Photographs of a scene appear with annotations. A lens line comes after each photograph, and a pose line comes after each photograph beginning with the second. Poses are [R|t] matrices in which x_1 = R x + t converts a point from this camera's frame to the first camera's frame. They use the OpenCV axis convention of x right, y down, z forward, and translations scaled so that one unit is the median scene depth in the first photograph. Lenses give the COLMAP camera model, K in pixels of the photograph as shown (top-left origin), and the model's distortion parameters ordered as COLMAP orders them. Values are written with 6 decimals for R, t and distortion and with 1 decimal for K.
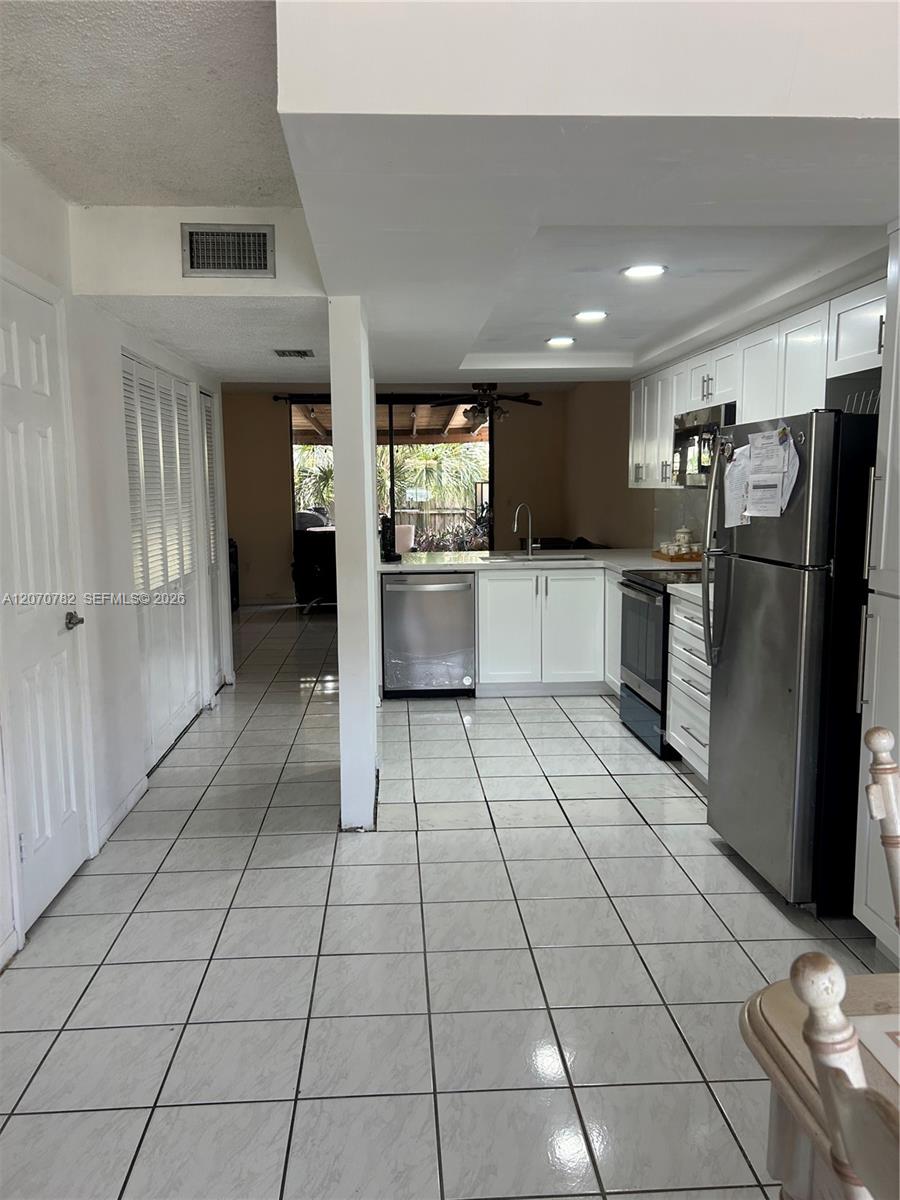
lens RADIAL K [[906.5, 0, 442.5], [0, 906.5, 599.5], [0, 0, 1]] dist [0.068314, -0.091716]
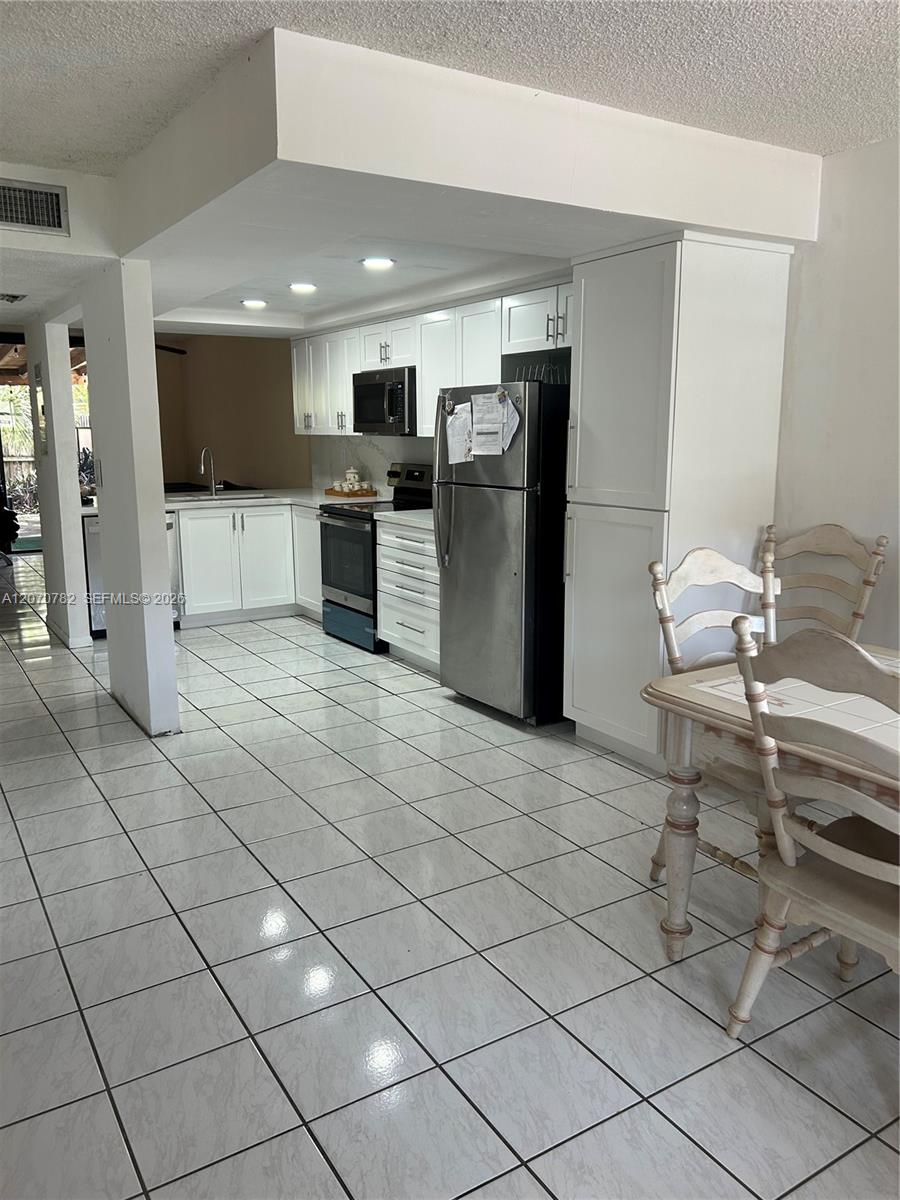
lens RADIAL K [[902.0, 0, 455.4], [0, 902.0, 592.0], [0, 0, 1]] dist [0.103847, -0.175236]
pose [[0.874446, -0.079694, 0.478533, -0.223490], [0.056714, 0.996444, 0.062311, 0.018265], [-0.481797, -0.027349, 0.875856, -0.122200]]
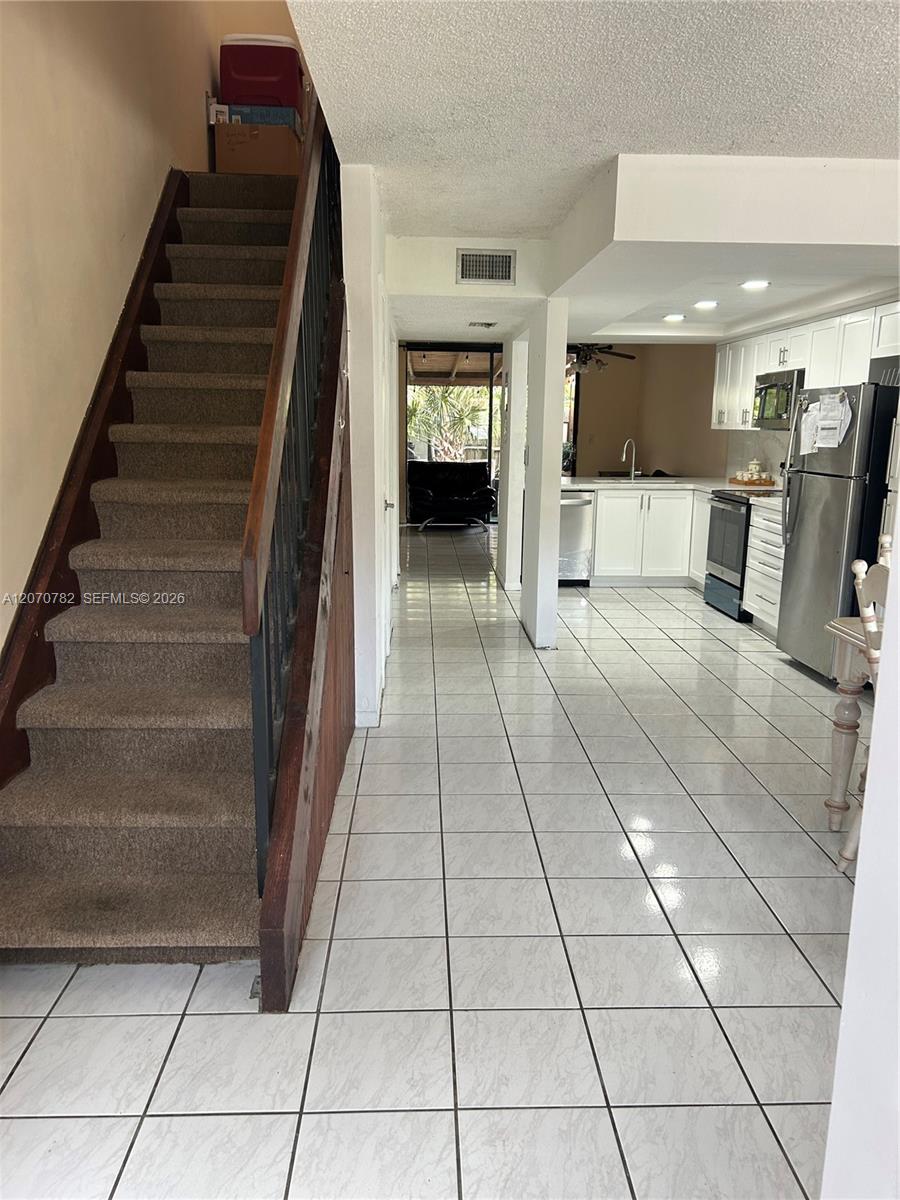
lens RADIAL K [[913.6, 0, 448.6], [0, 913.6, 609.6], [0, 0, 1]] dist [0.004406, -0.000850]
pose [[0.999449, 0.027411, -0.018705, -0.167298], [-0.025924, 0.996805, 0.075545, 0.054256], [0.020716, -0.075018, 0.996967, -0.388603]]
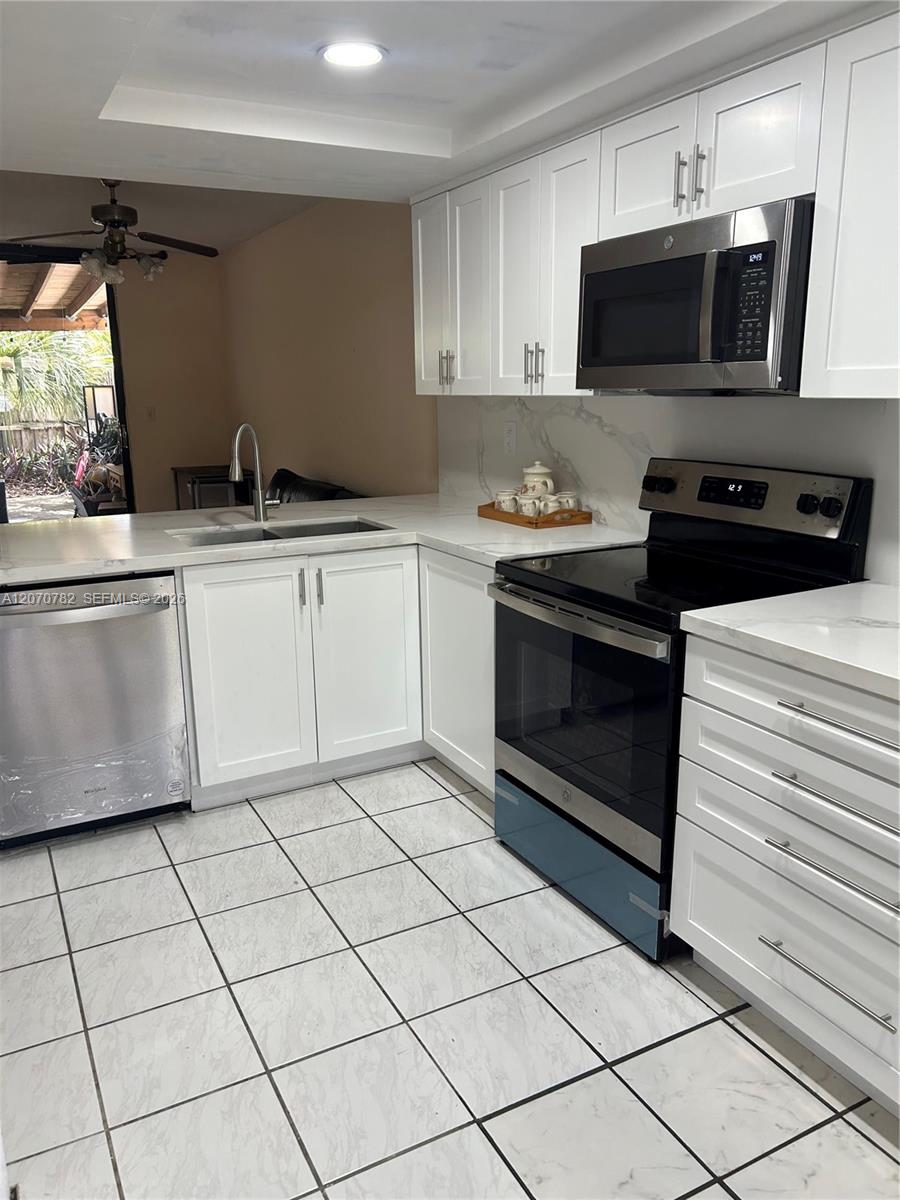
lens RADIAL K [[906.5, 0, 442.5], [0, 906.5, 599.5], [0, 0, 1]] dist [0.068314, -0.091716]
pose [[0.910172, -0.094871, 0.403220, -0.036395], [0.054416, 0.992368, 0.110657, -0.069269], [-0.410641, -0.078775, 0.908388, 0.559214]]
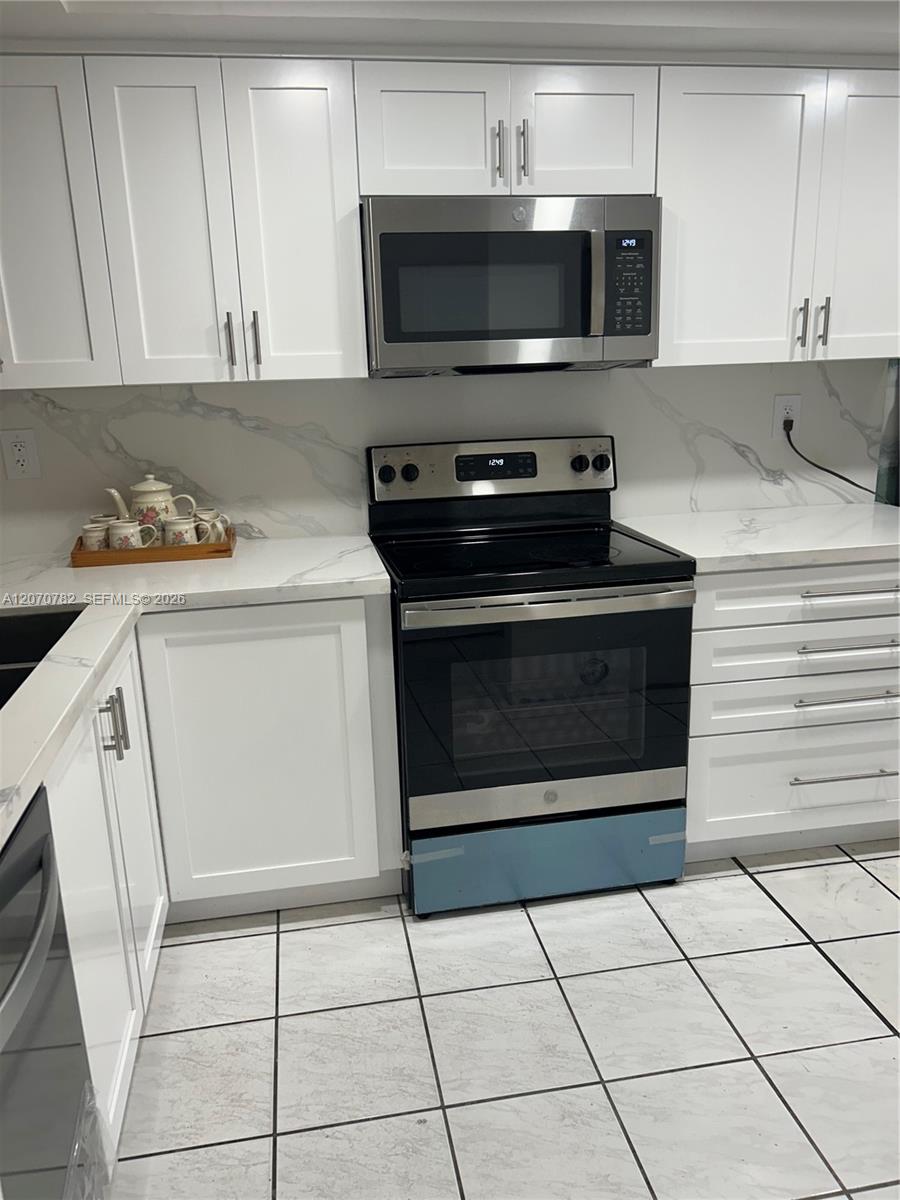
lens RADIAL K [[906.5, 0, 442.5], [0, 906.5, 599.5], [0, 0, 1]] dist [0.068314, -0.091716]
pose [[-0.111894, -0.231320, 0.966422, -0.200044], [0.161359, 0.955393, 0.247362, -0.123447], [-0.980532, 0.183619, -0.069577, 1.026003]]
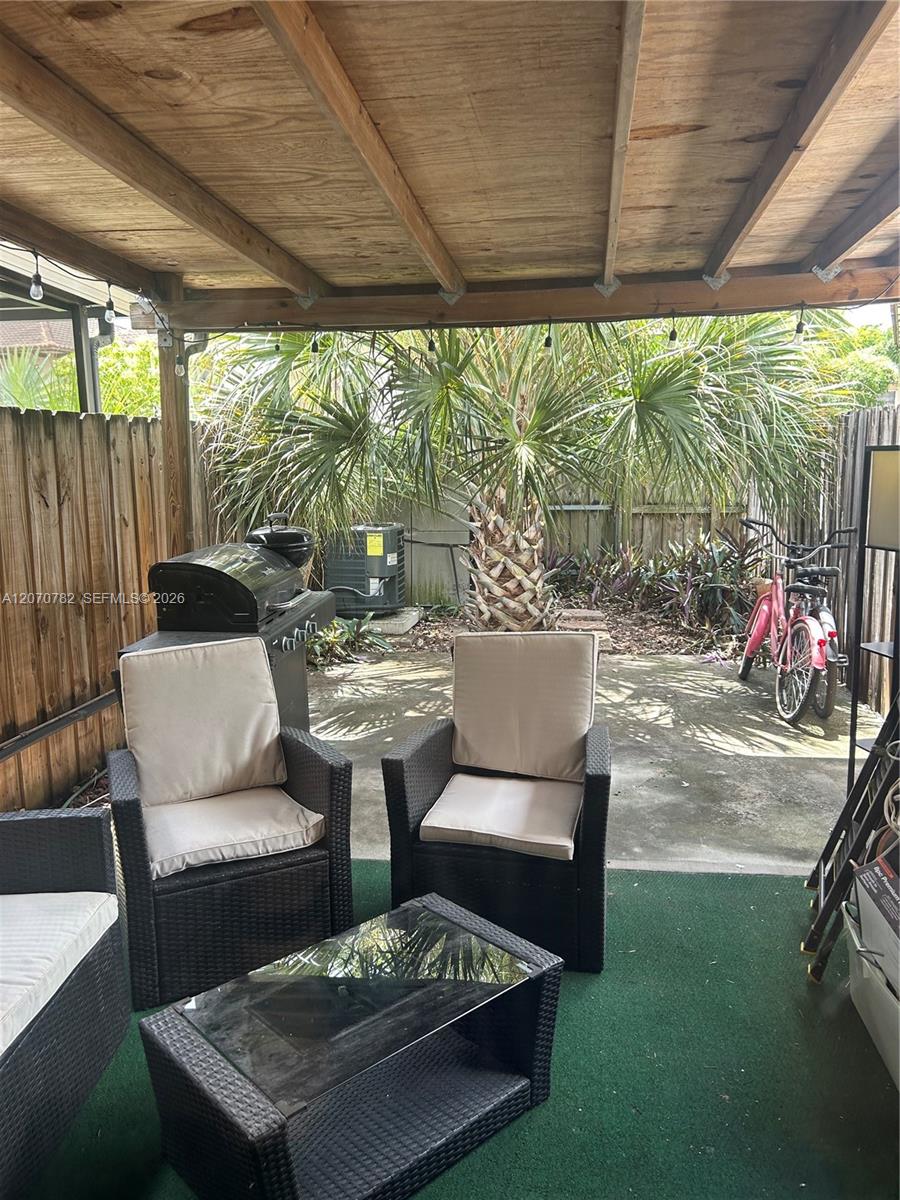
lens RADIAL K [[900.7, 0, 446.6], [0, 900.7, 595.1], [0, 0, 1]] dist [0.042192, -0.055802]
pose [[0.981110, 0.030179, -0.191082, -0.067704], [-0.023401, 0.999018, 0.037630, -0.264603], [0.192030, -0.032448, 0.980853, 2.029431]]
